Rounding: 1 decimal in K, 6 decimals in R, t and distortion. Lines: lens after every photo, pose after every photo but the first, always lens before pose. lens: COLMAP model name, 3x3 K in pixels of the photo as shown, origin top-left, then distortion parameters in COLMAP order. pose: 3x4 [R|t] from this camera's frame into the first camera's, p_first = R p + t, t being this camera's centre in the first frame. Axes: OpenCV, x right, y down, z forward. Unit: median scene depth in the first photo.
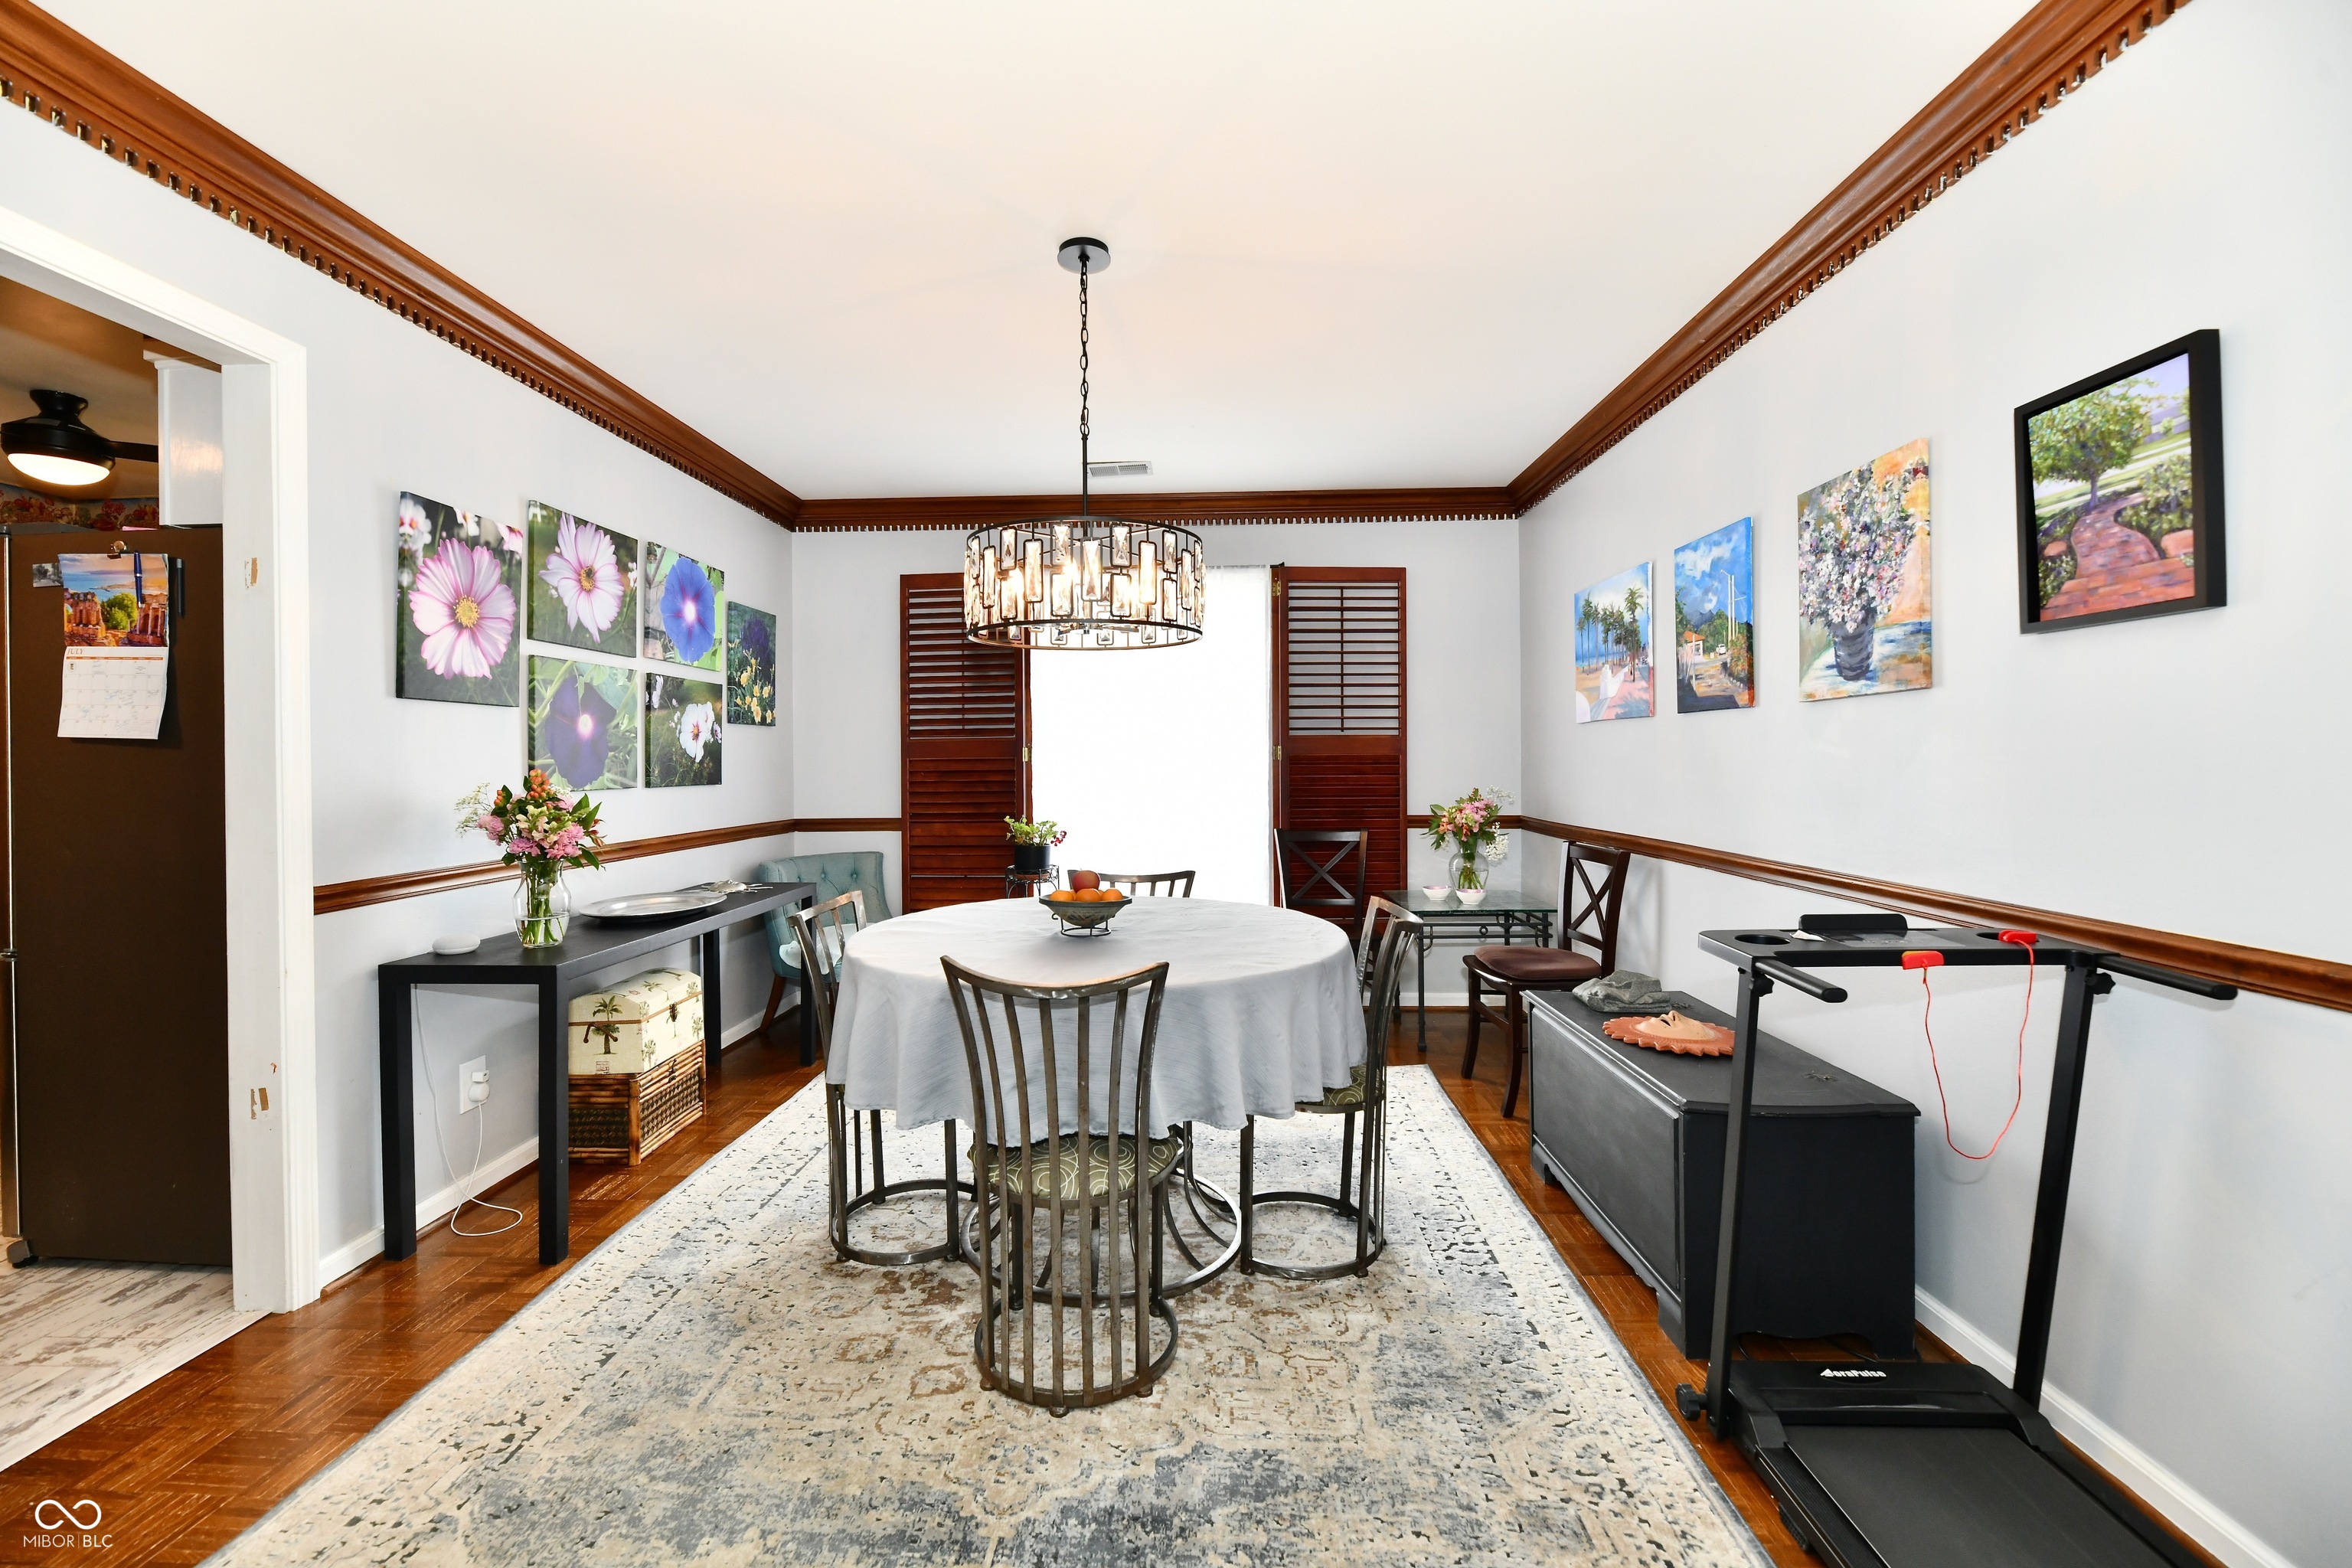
lens RADIAL K [[965.0, 0, 1174.4], [0, 965.0, 766.3], [0, 0, 1]] dist [-0.004542, -0.000237]
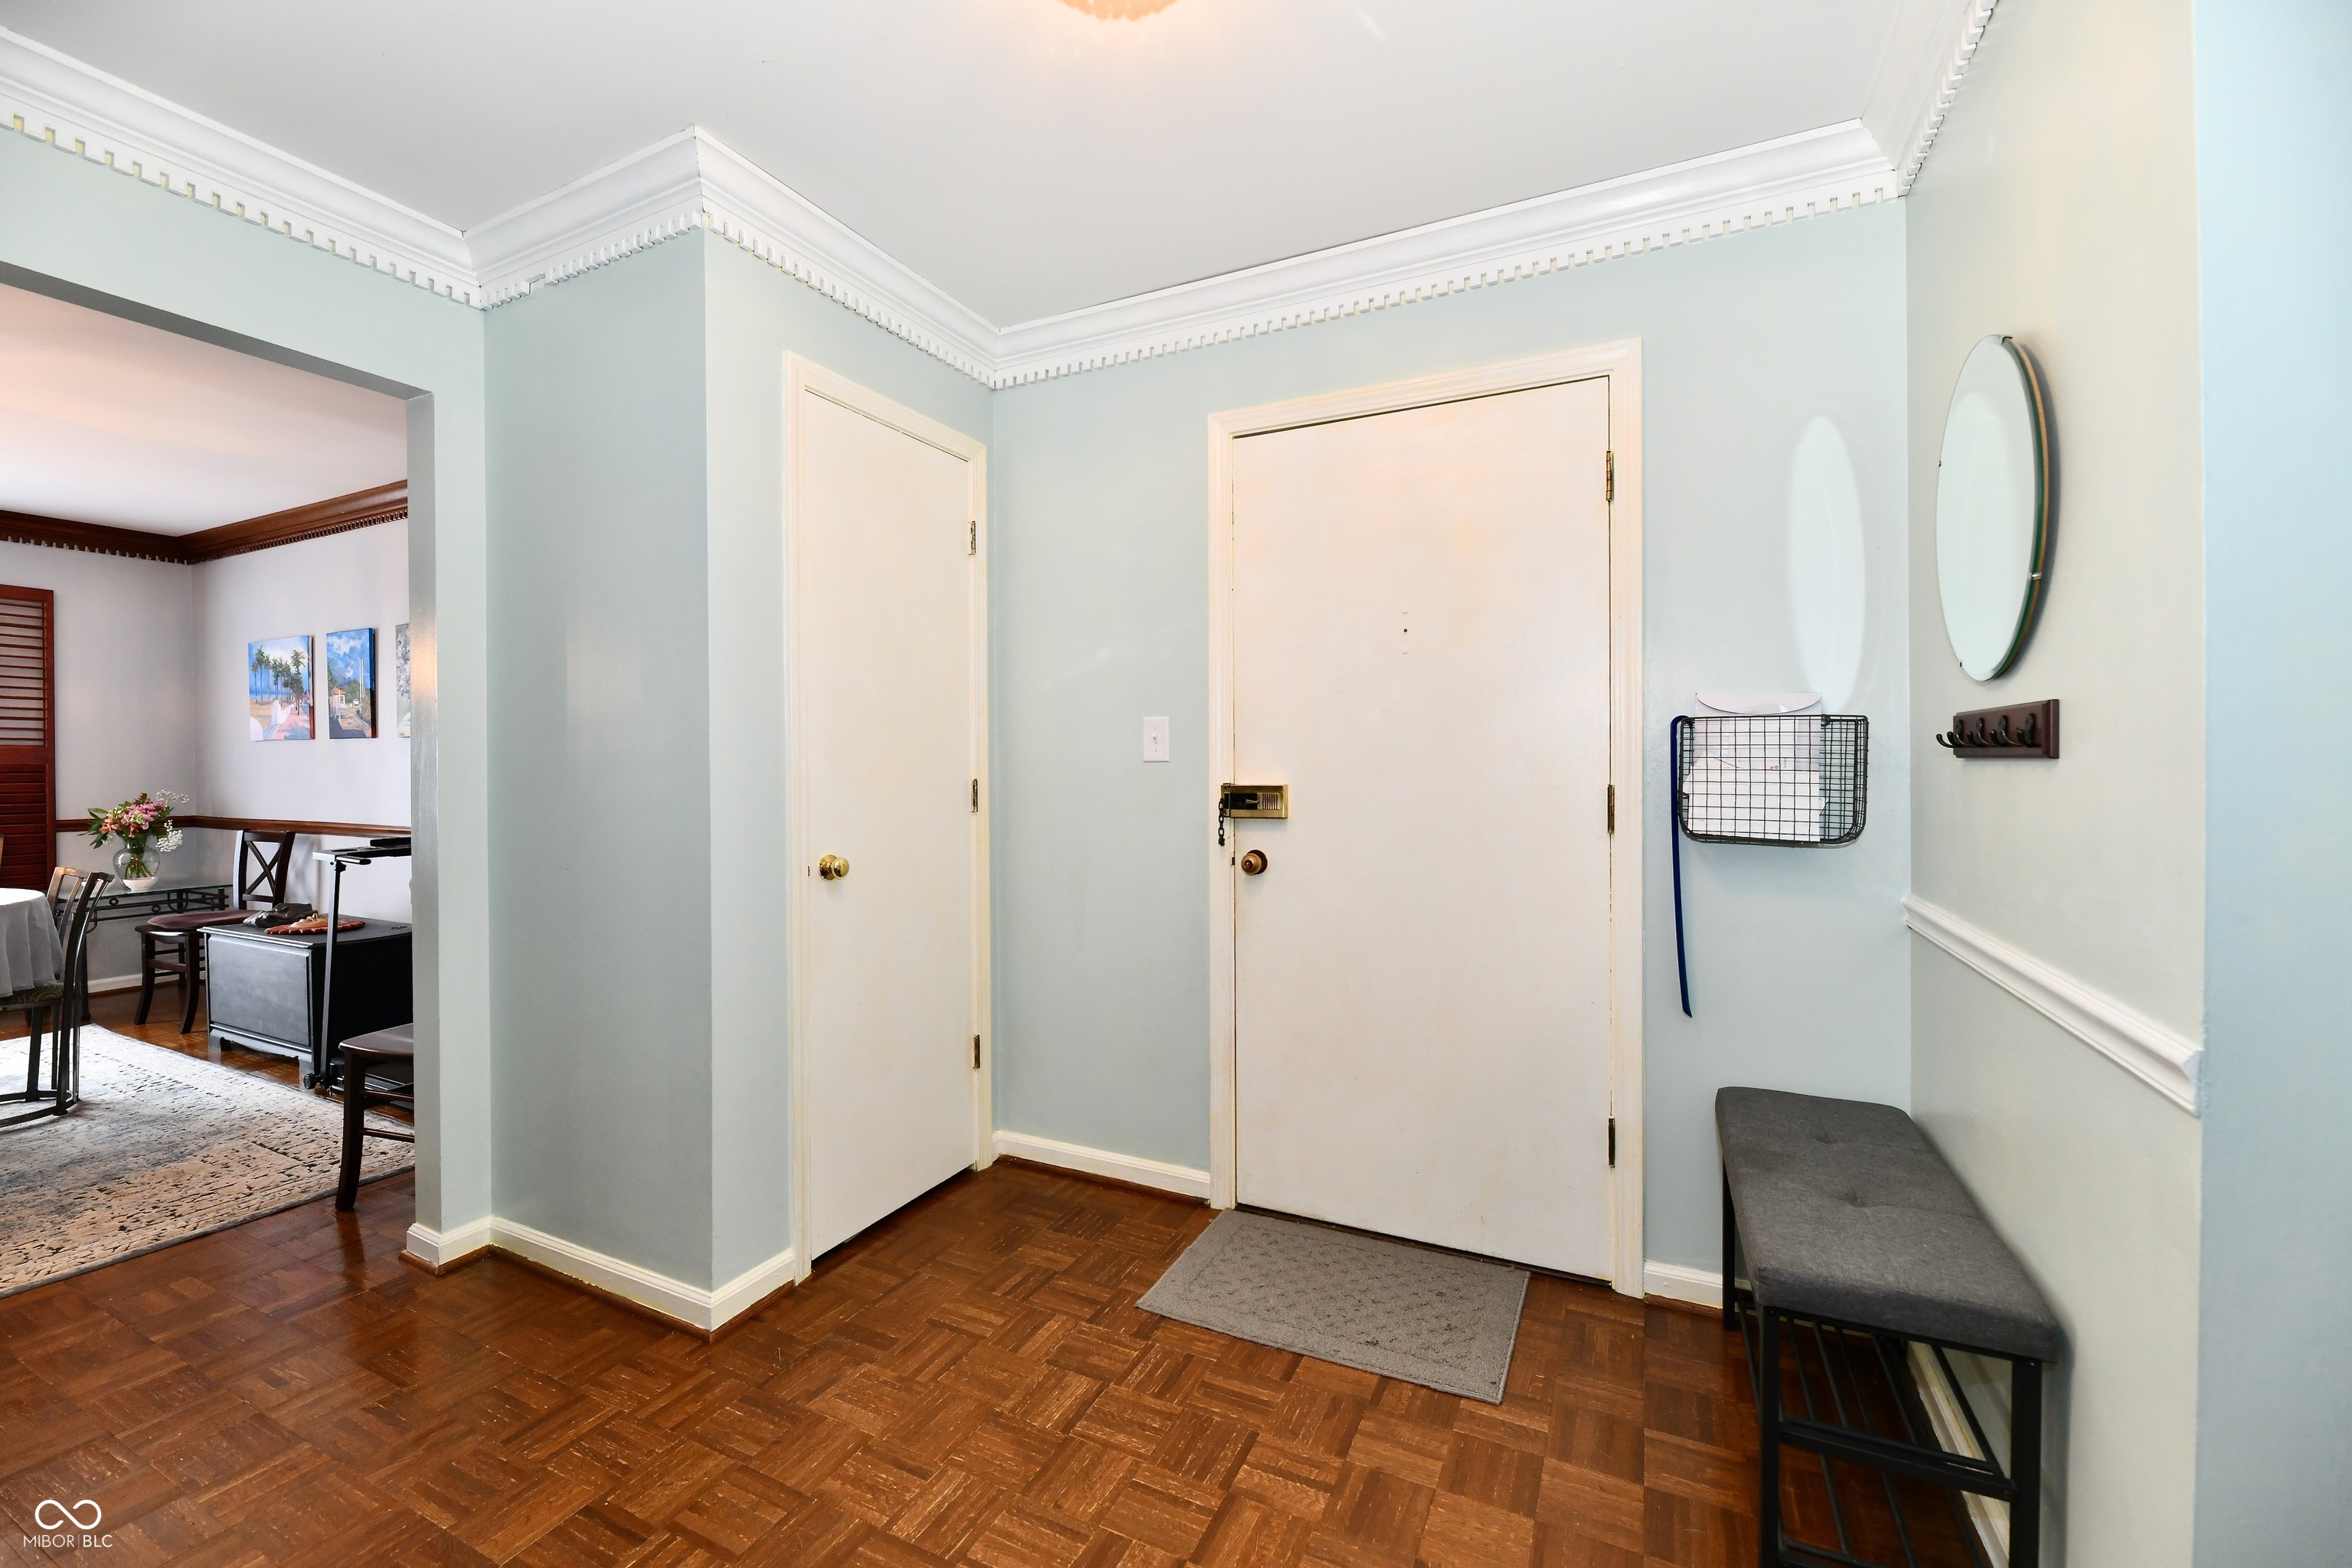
lens RADIAL K [[965.0, 0, 1168.8], [0, 965.0, 774.0], [0, 0, 1]] dist [-0.004542, -0.000237]
pose [[0.416497, -0.003814, 0.909129, -0.281791], [0.007226, 0.999973, 0.000885, 0.009117], [-0.909108, 0.006201, 0.416513, -0.760910]]
